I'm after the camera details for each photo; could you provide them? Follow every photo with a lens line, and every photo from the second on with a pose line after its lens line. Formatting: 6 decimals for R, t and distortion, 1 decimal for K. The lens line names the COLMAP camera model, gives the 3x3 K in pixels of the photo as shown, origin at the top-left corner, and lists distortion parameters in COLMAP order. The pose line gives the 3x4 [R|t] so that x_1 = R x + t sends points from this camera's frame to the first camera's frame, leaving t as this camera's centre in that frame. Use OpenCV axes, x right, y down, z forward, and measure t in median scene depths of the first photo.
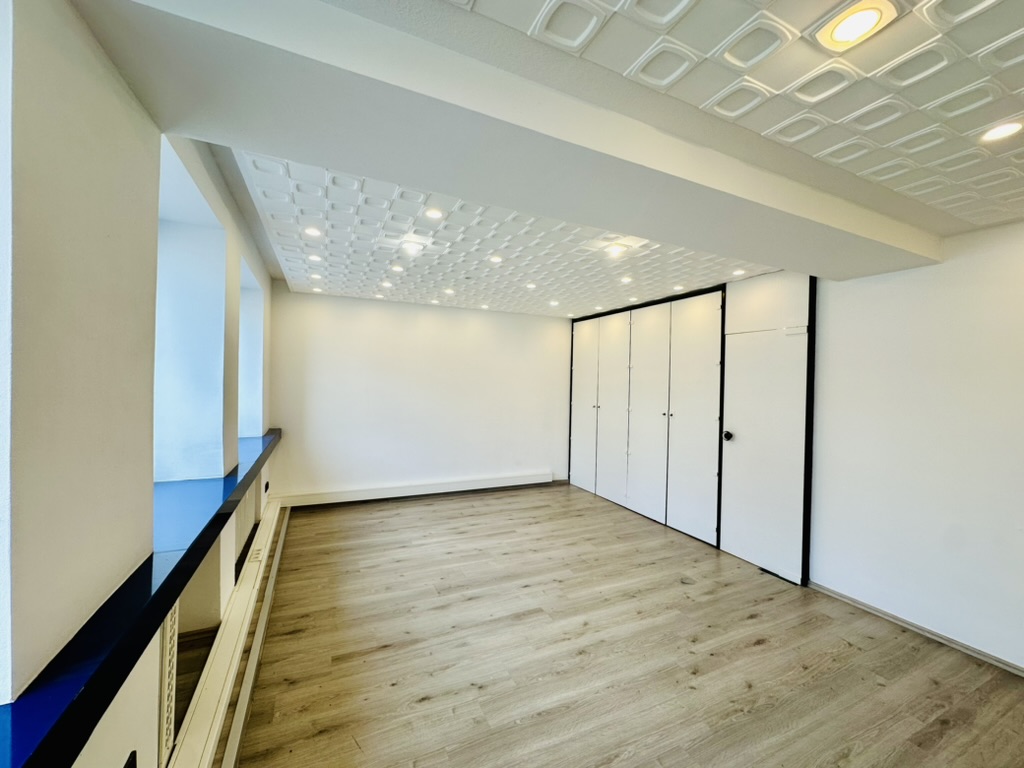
lens RADIAL K [[406.9, 0, 508.8], [0, 406.9, 386.9], [0, 0, 1]] dist [0.001686, 0.000236]
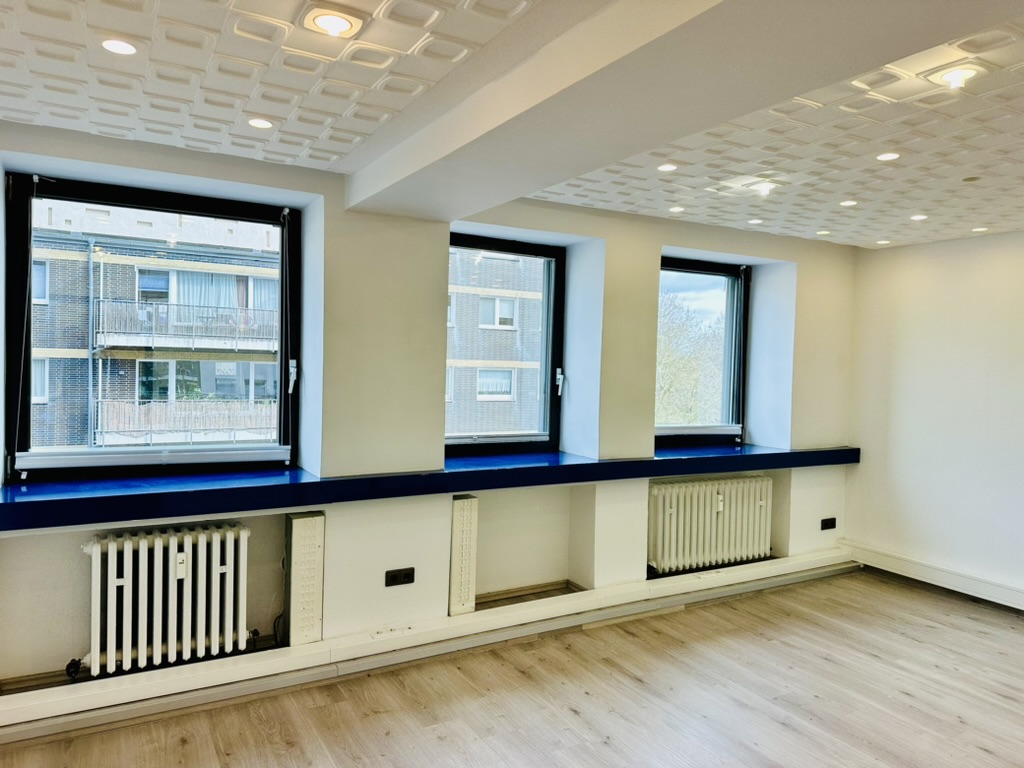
lens RADIAL K [[715.8, 0, 511.3], [0, 715.8, 378.8], [0, 0, 1]] dist [-0.010952, -0.006527]
pose [[0.086456, 0.010809, -0.996197, 0.794540], [-0.042887, 0.999055, 0.007118, 0.000217], [0.995332, 0.042109, 0.086838, 0.386687]]
